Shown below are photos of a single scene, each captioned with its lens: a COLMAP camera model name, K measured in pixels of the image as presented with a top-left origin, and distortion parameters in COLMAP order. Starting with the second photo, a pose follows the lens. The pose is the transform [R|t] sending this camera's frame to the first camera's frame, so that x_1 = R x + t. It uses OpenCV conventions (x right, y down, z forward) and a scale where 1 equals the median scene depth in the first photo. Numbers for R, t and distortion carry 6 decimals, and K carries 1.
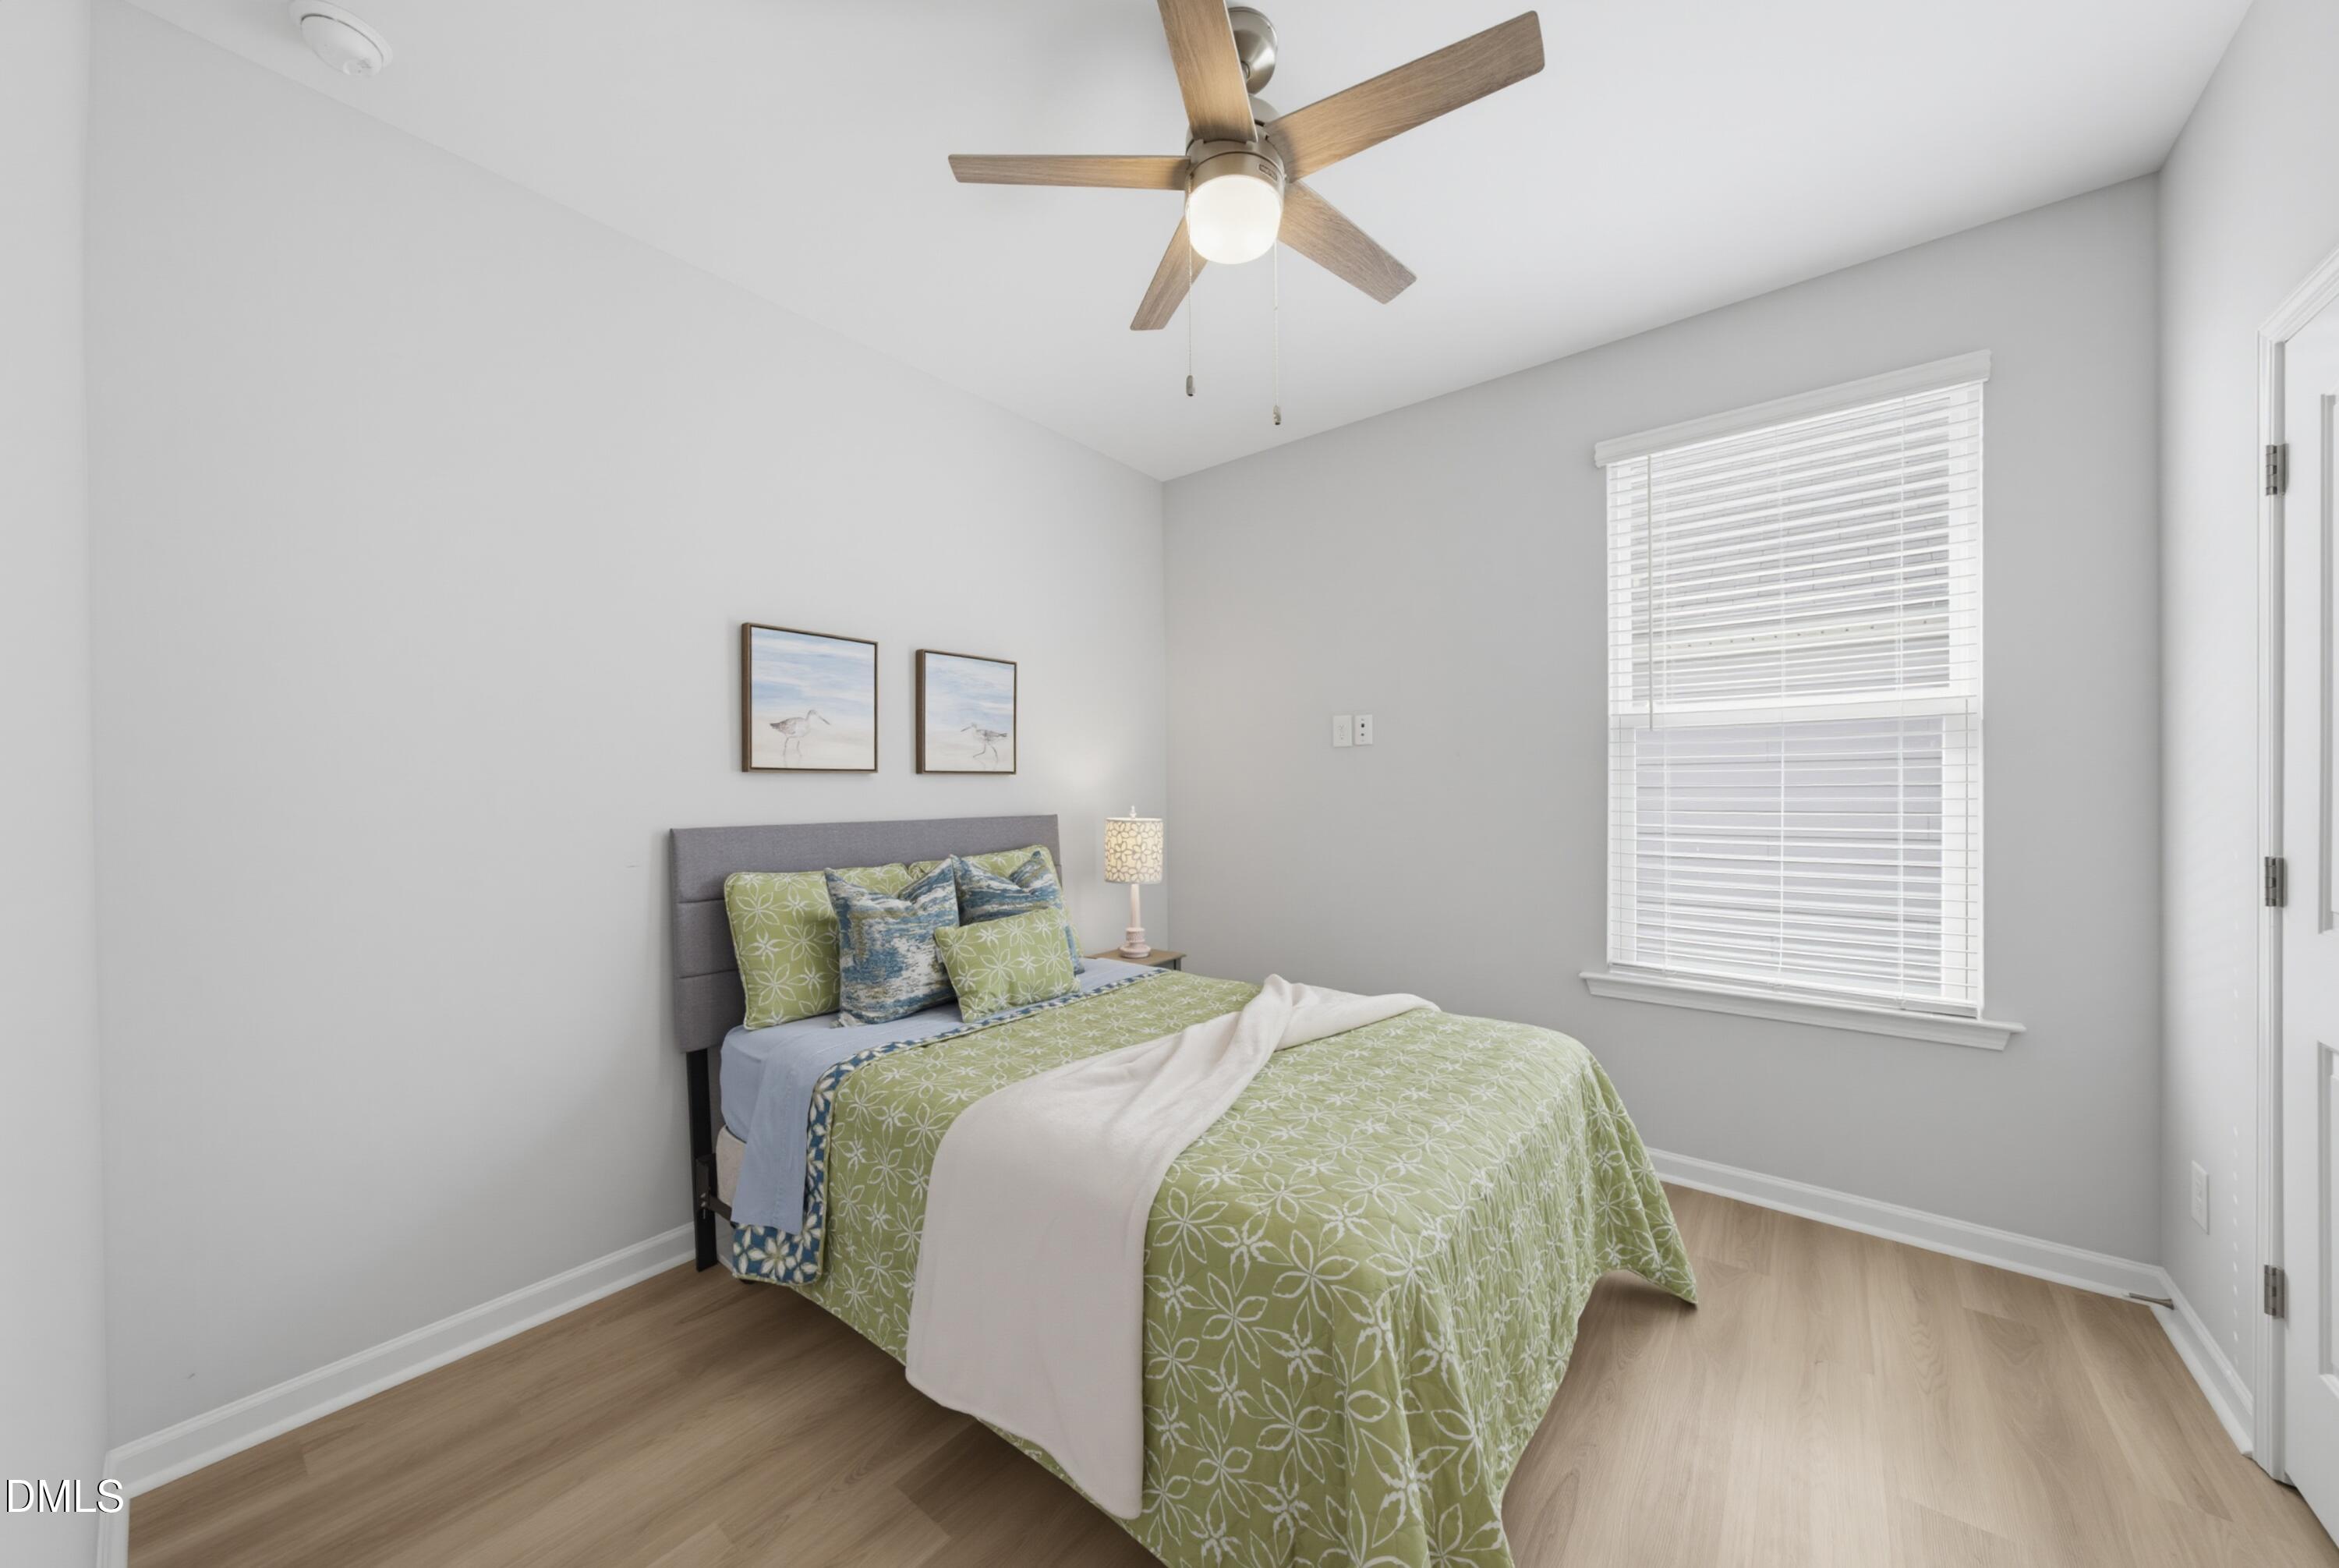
lens RADIAL K [[813.0, 0, 1169.0], [0, 813.0, 786.4], [0, 0, 1]] dist [-0.003557, 0.000514]
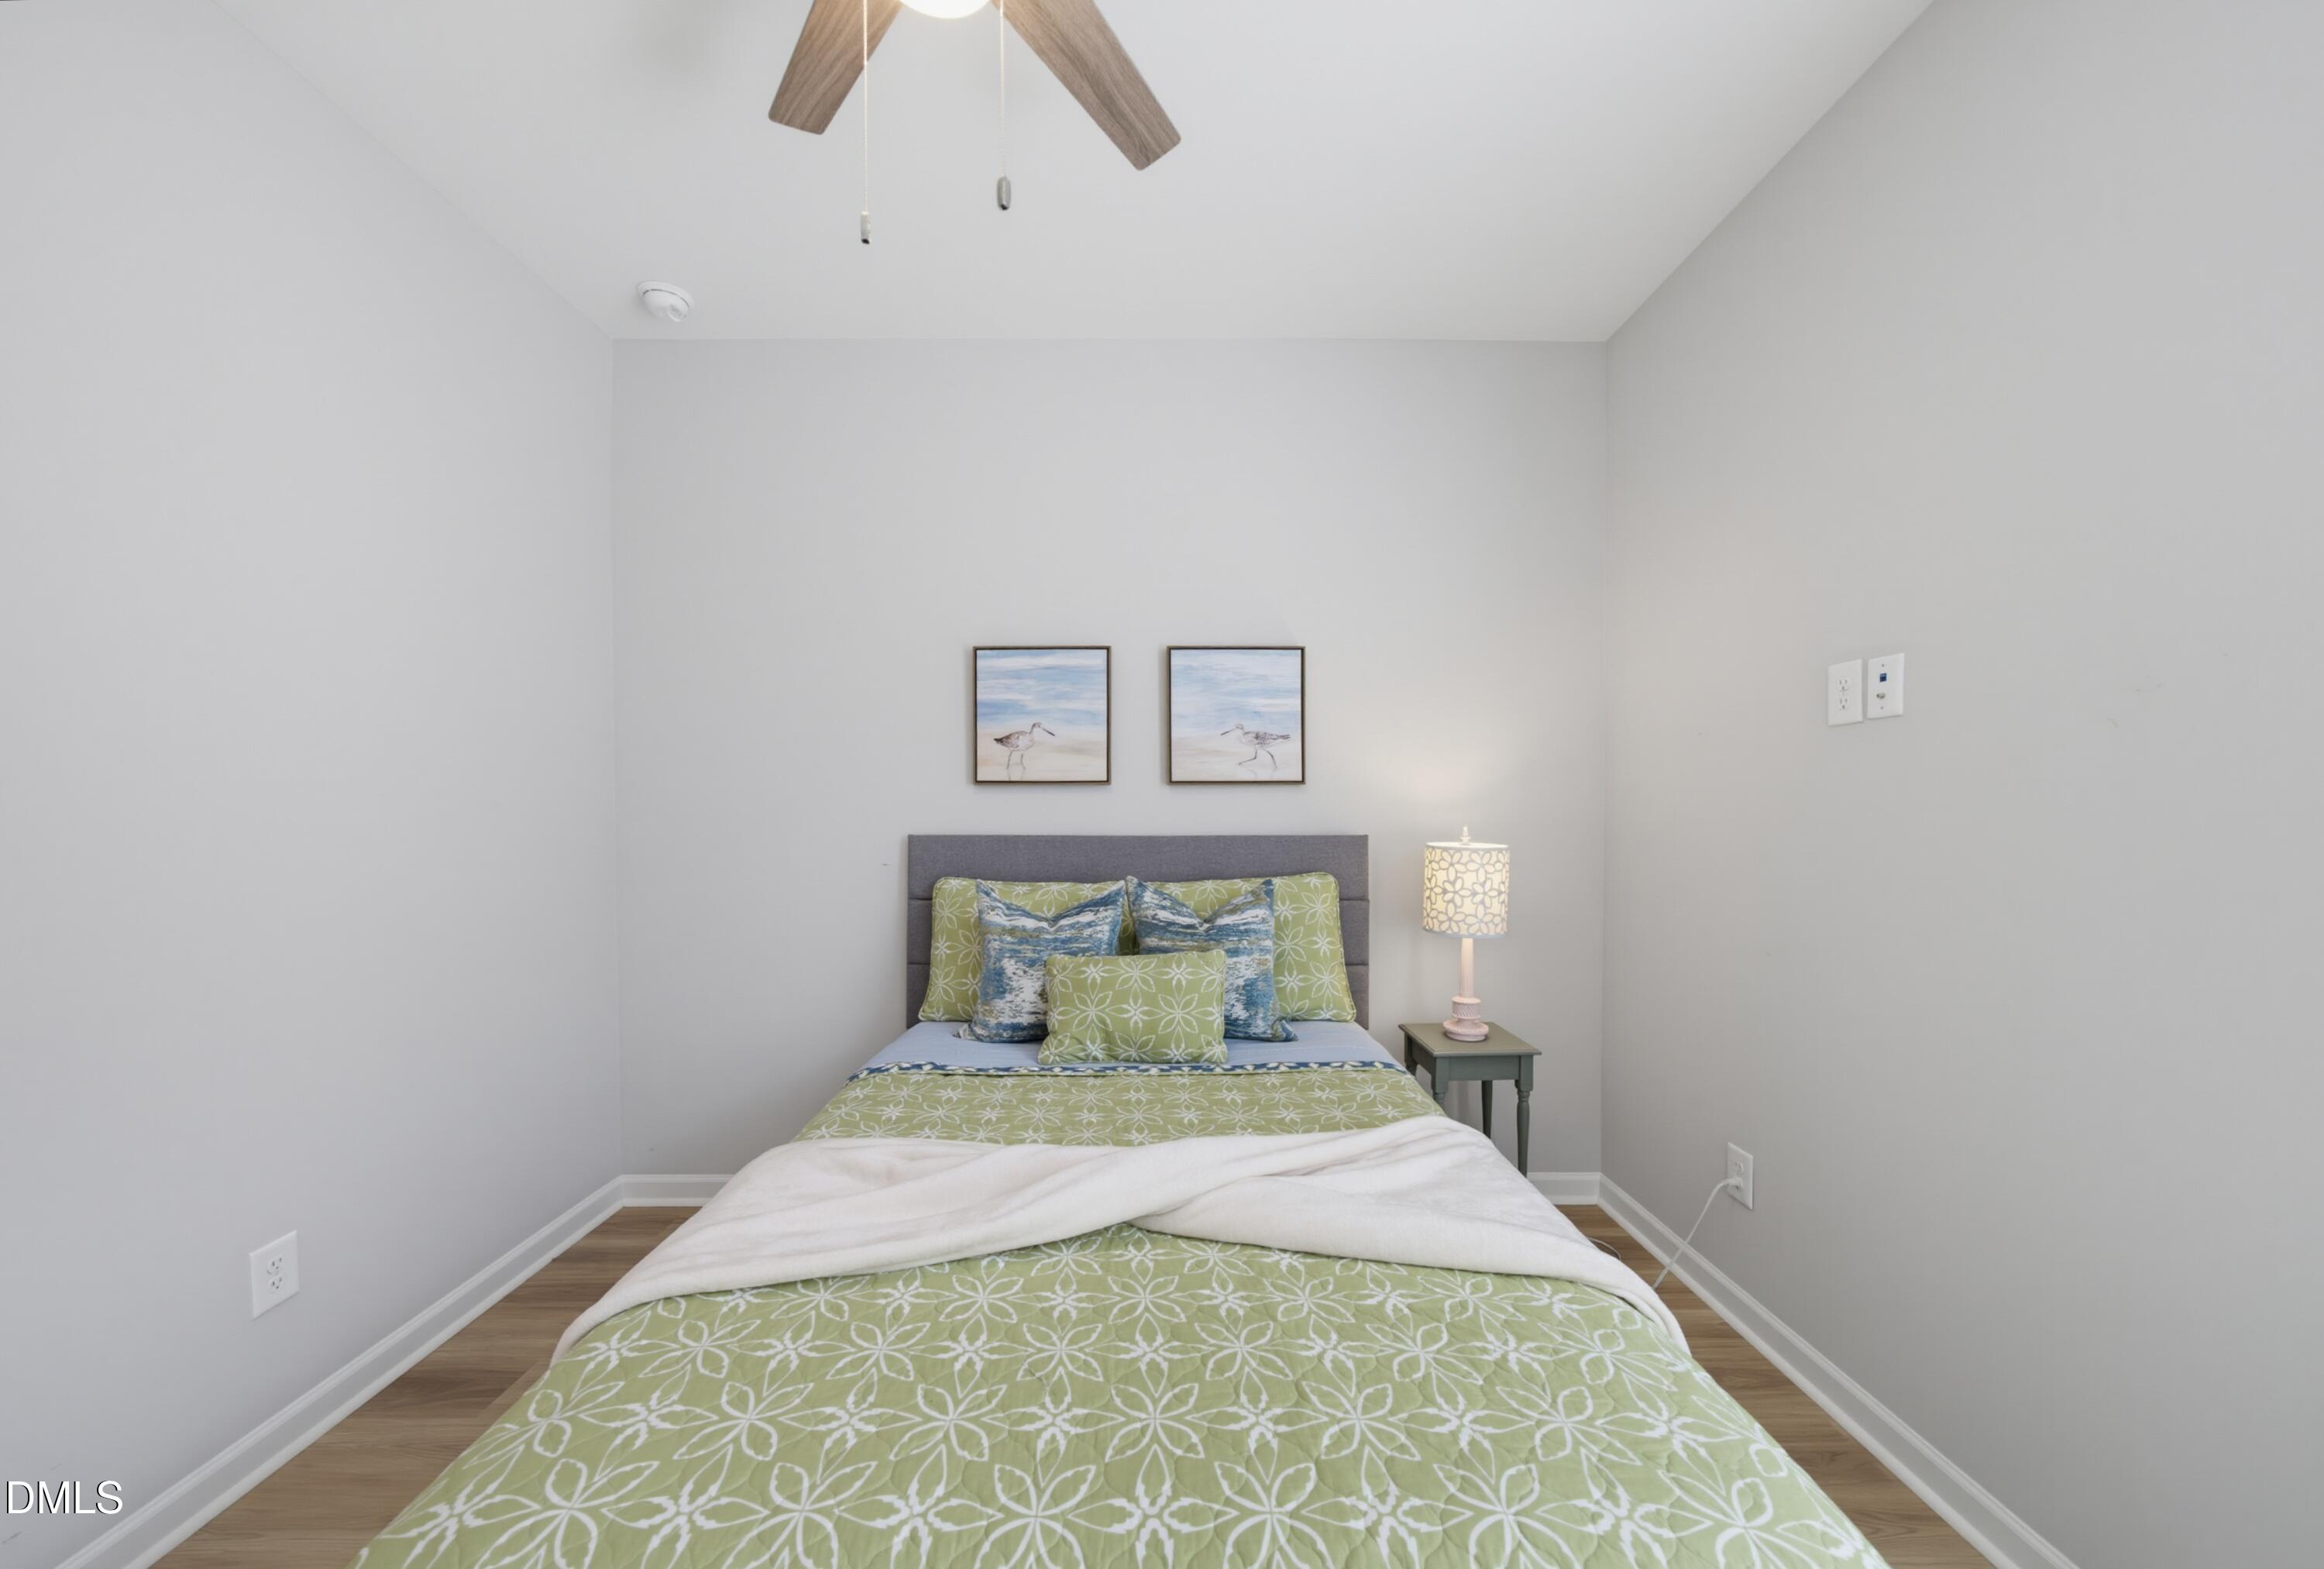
lens RADIAL K [[811.2, 0, 1164.7], [0, 811.2, 836.4], [0, 0, 1]] dist [-0.029508, 0.000052]
pose [[0.638503, 0.036858, -0.768737, 0.466632], [-0.002279, 0.998939, 0.046002, 0.000236], [0.769616, -0.027620, 0.637909, 0.498156]]
